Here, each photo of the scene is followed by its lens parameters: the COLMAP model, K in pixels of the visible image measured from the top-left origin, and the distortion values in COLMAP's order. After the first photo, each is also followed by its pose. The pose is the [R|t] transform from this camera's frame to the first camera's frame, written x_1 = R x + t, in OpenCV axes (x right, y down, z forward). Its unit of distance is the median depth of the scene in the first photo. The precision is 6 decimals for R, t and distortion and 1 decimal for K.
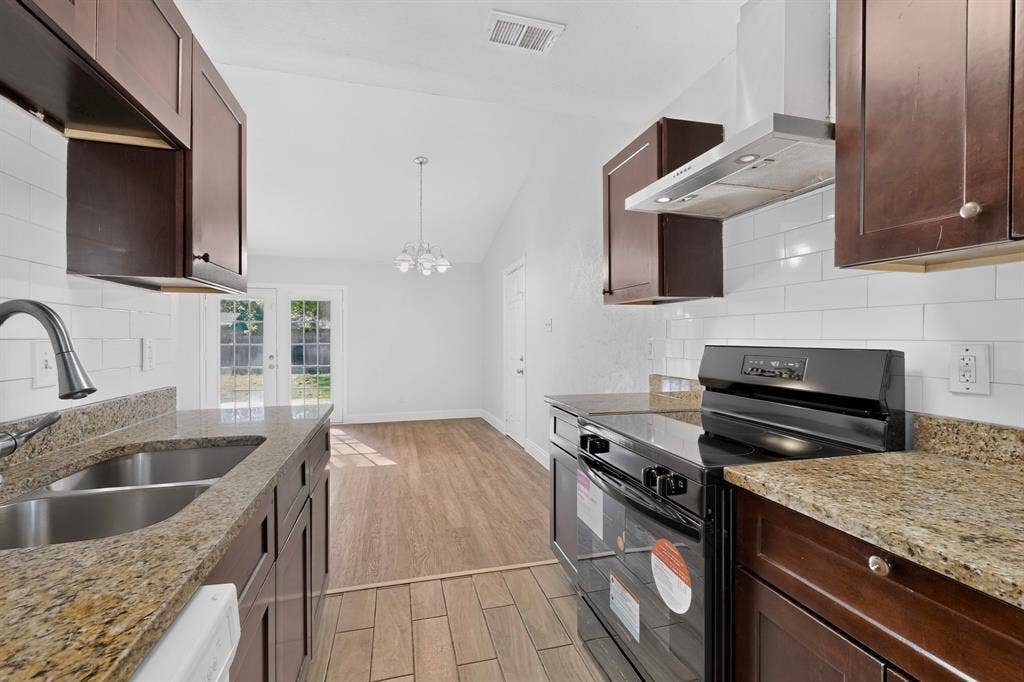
lens RADIAL K [[451.2, 0, 514.6], [0, 451.2, 336.9], [0, 0, 1]] dist [-0.001175, -0.000537]
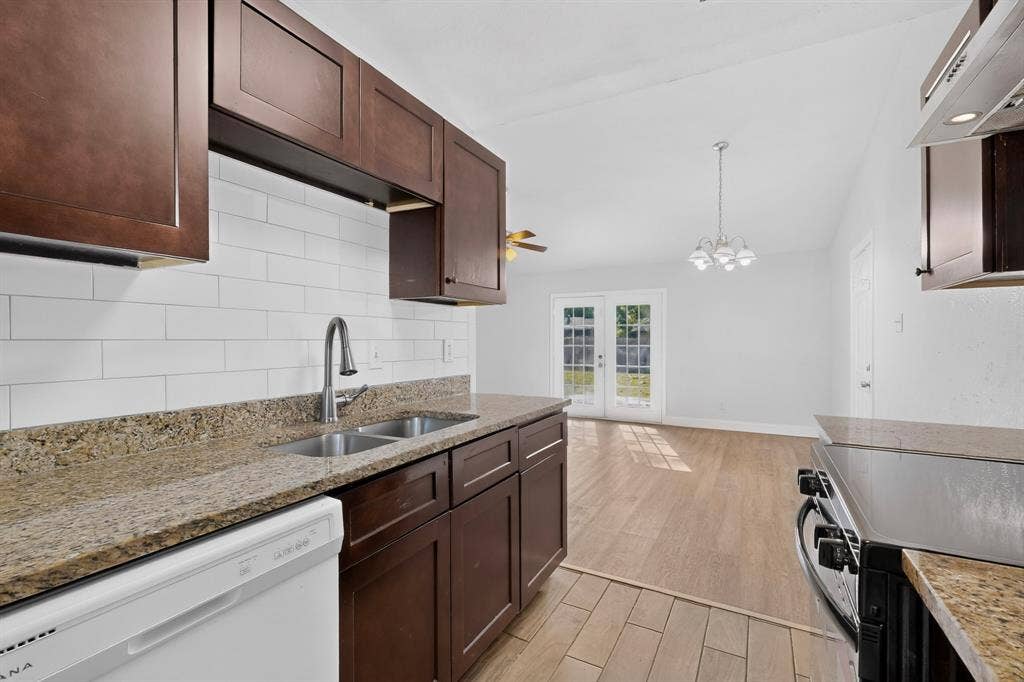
lens RADIAL K [[453.5, 0, 515.0], [0, 453.5, 341.0], [0, 0, 1]] dist [-0.000565, -0.000038]
pose [[0.717735, 0.002370, -0.696312, 0.291187], [0.000215, 0.999993, 0.003625, 0.001734], [0.696316, -0.002751, 0.717730, 0.106797]]
